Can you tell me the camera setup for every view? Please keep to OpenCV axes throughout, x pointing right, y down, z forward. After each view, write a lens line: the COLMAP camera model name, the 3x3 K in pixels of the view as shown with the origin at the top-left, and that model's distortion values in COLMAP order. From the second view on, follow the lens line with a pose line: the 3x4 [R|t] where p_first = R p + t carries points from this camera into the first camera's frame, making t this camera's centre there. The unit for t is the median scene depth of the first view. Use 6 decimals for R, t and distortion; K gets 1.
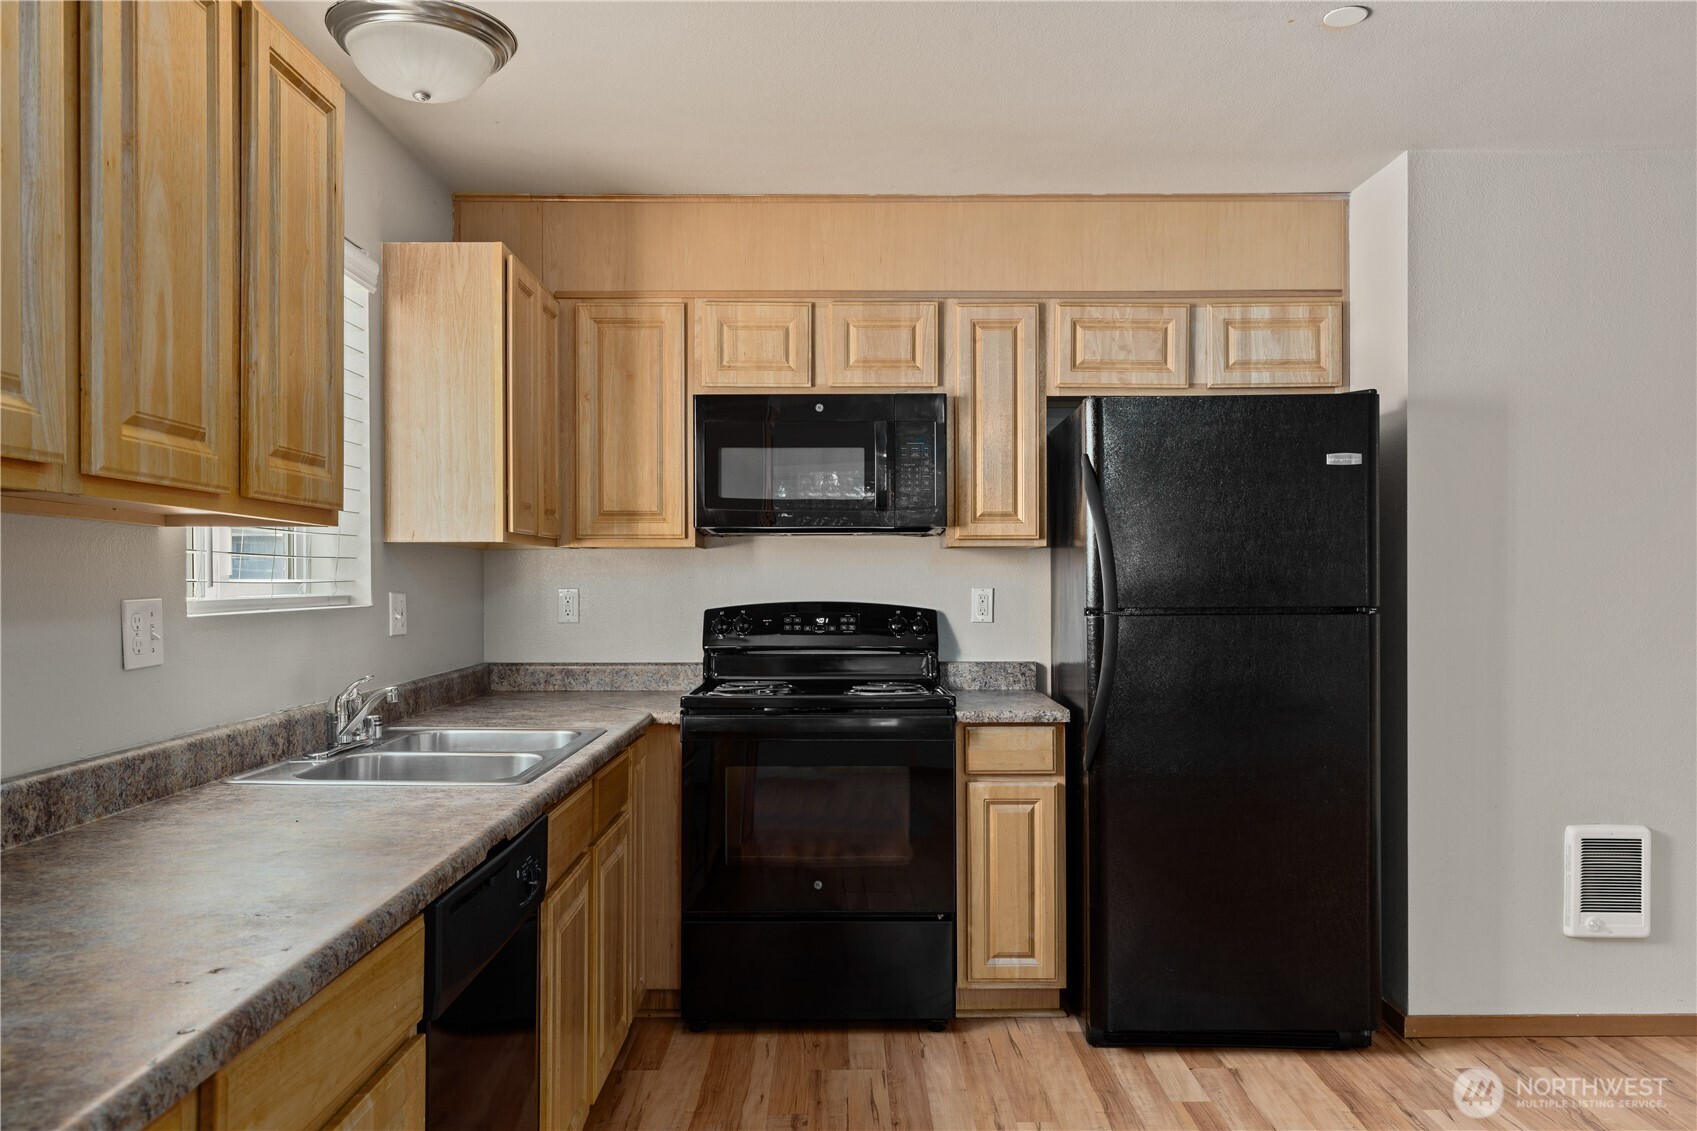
lens RADIAL K [[1282.2, 0, 846.6], [0, 1282.2, 568.3], [0, 0, 1]] dist [-0.005193, -0.001059]
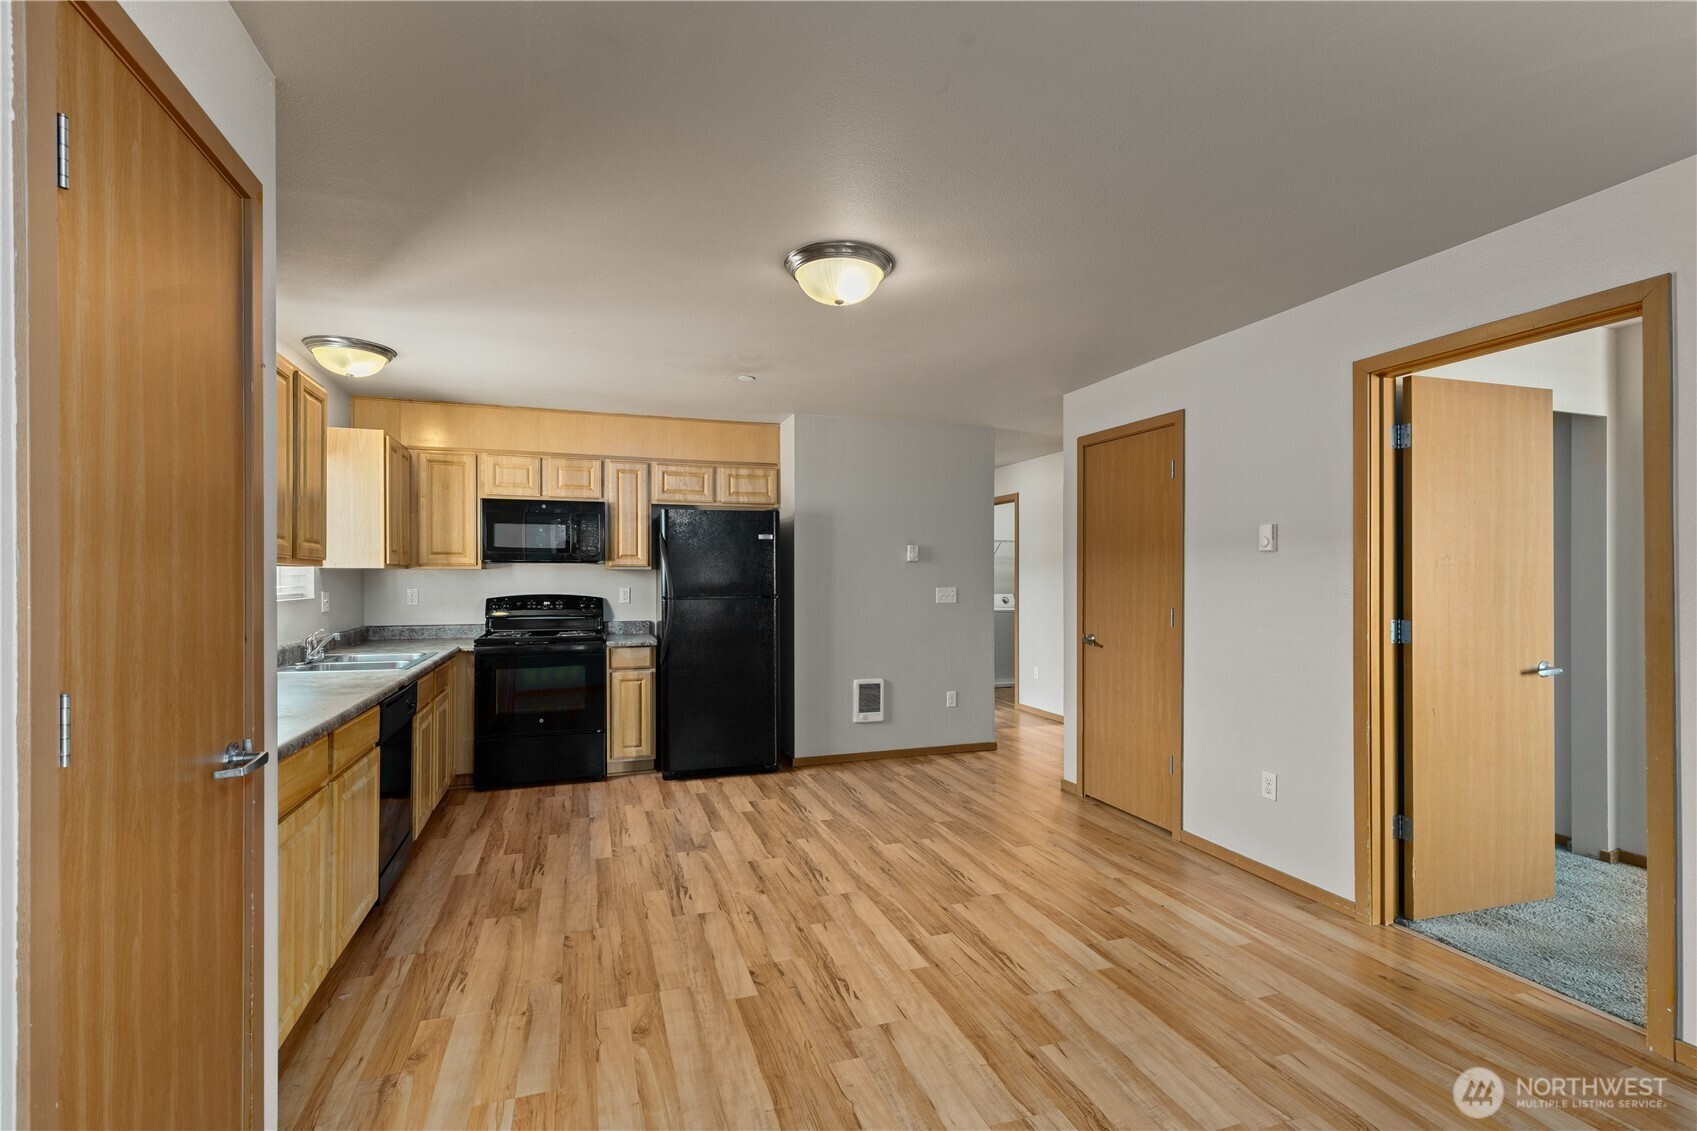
lens RADIAL K [[762.8, 0, 845.1], [0, 762.8, 572.4], [0, 0, 1]] dist [0.008389, -0.001120]
pose [[0.946457, 0.002701, 0.322817, 0.049168], [-0.002802, 0.999996, -0.000152, -0.014392], [-0.322817, -0.000761, 0.946461, -0.444702]]
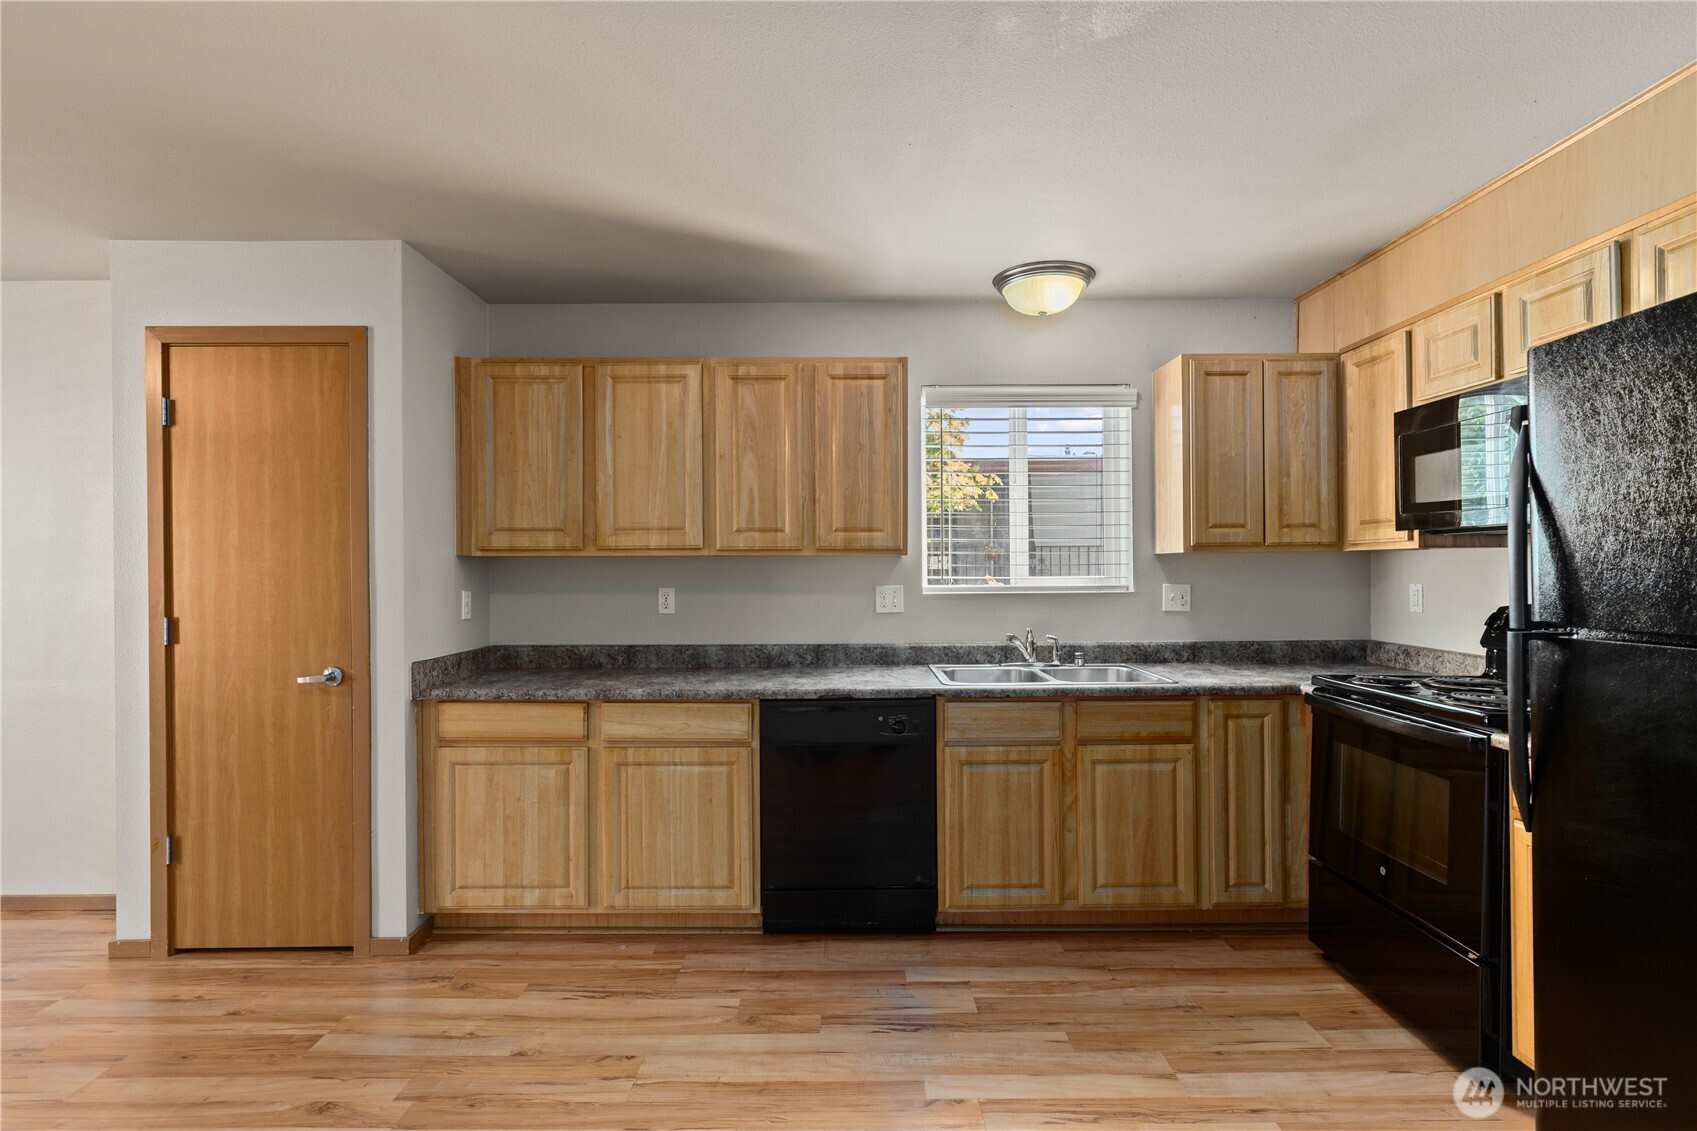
lens RADIAL K [[839.2, 0, 855.6], [0, 839.2, 573.5], [0, 0, 1]] dist [0.001307, -0.000504]
pose [[-0.004230, 0.008378, -0.999956, 0.674615], [0.016889, 0.999823, 0.008306, -0.010451], [0.999848, -0.016853, -0.004370, 0.578790]]
